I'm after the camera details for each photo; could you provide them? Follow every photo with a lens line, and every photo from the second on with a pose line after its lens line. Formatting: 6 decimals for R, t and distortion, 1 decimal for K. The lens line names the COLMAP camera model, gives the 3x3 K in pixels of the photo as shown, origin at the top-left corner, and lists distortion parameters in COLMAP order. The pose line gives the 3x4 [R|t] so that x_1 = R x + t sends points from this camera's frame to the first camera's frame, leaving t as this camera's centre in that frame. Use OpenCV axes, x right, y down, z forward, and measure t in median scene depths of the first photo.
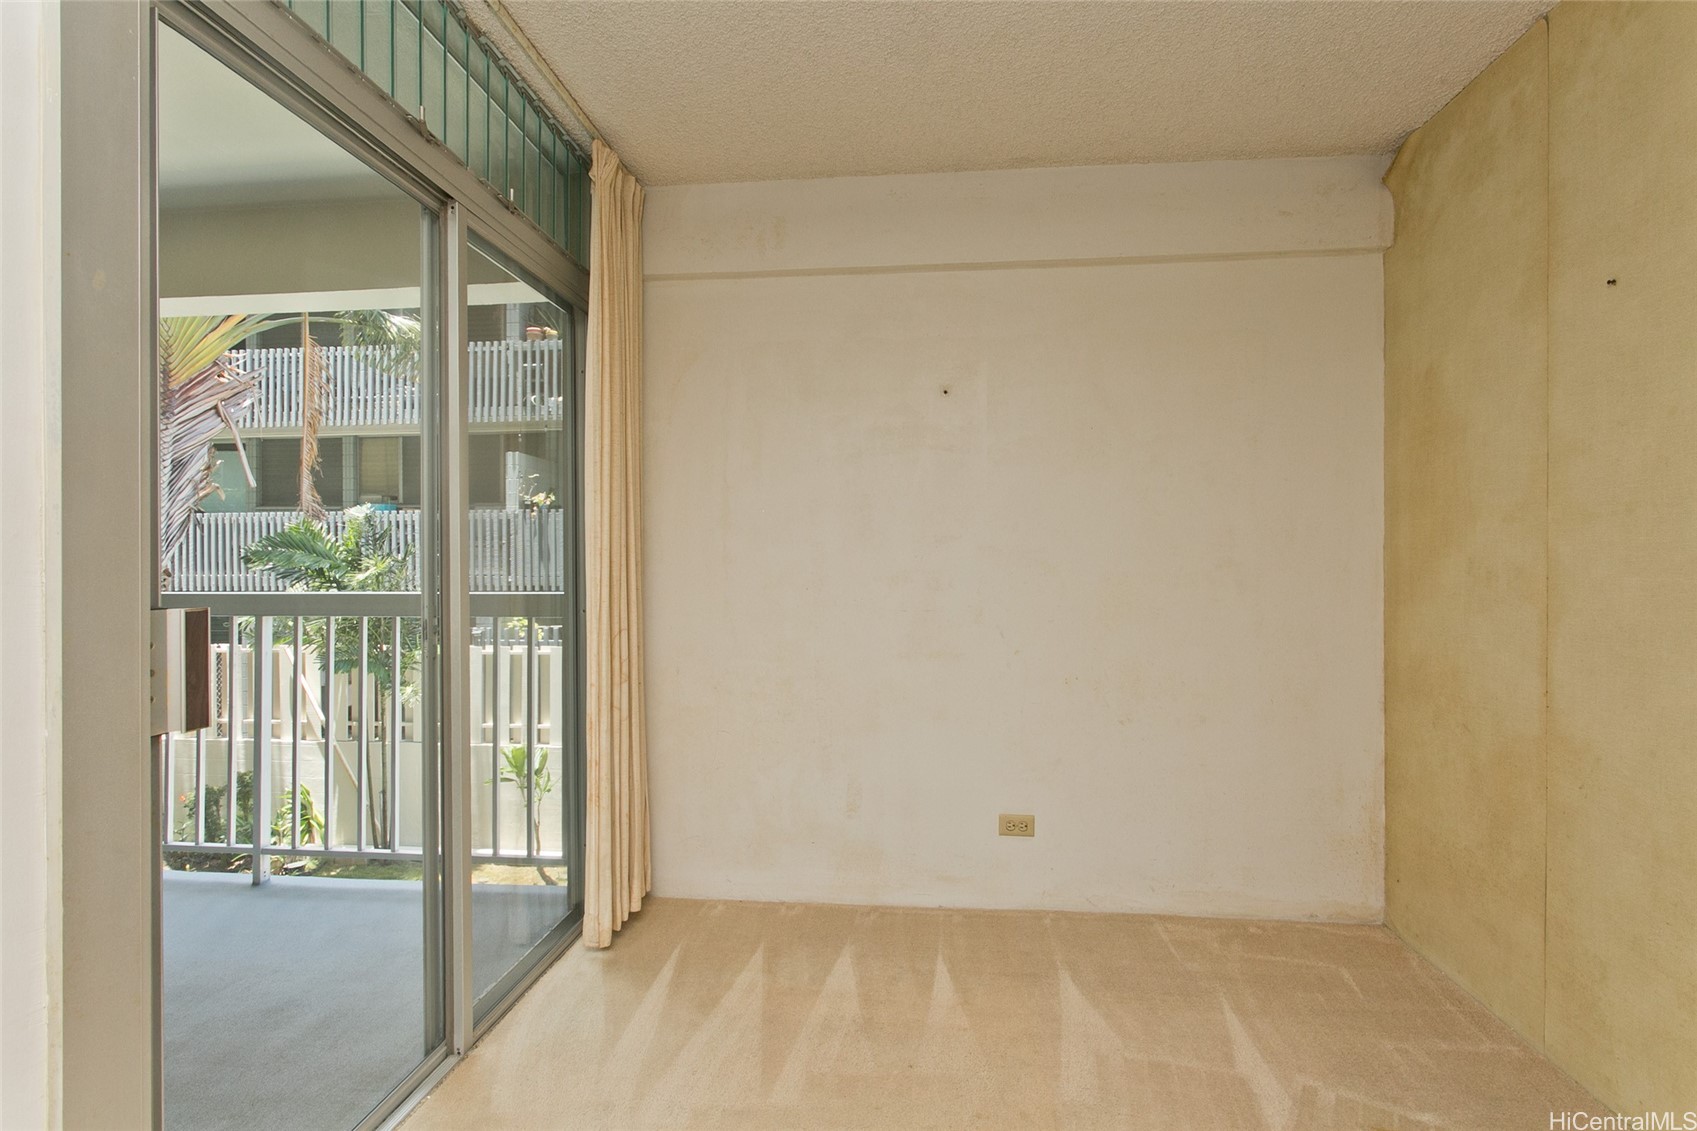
lens RADIAL K [[800.7, 0, 836.3], [0, 800.7, 564.1], [0, 0, 1]] dist [0.007000, -0.000544]
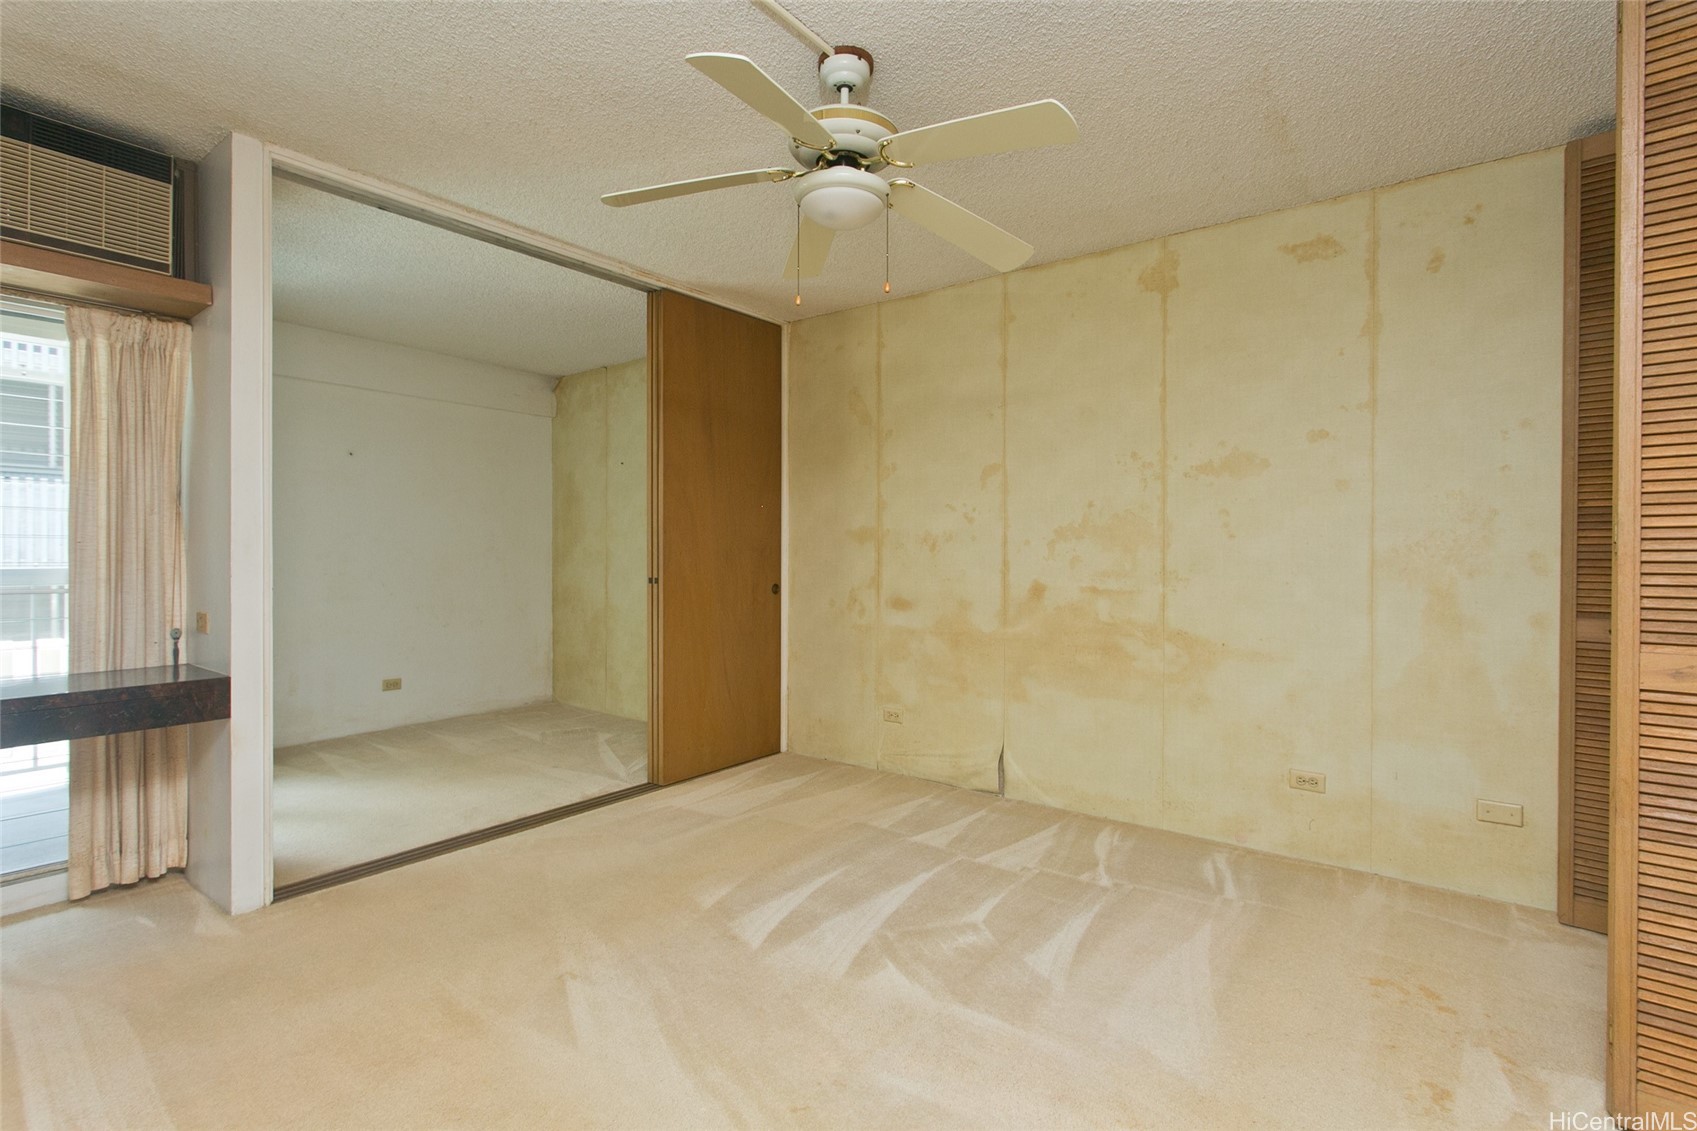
lens RADIAL K [[800.7, 0, 850.7], [0, 800.7, 561.8], [0, 0, 1]] dist [0.007000, -0.000544]
pose [[0.517404, -0.009326, 0.855690, -0.897667], [-0.003931, 0.999904, 0.013275, 0.001872], [-0.855732, -0.010232, 0.517318, -0.988904]]
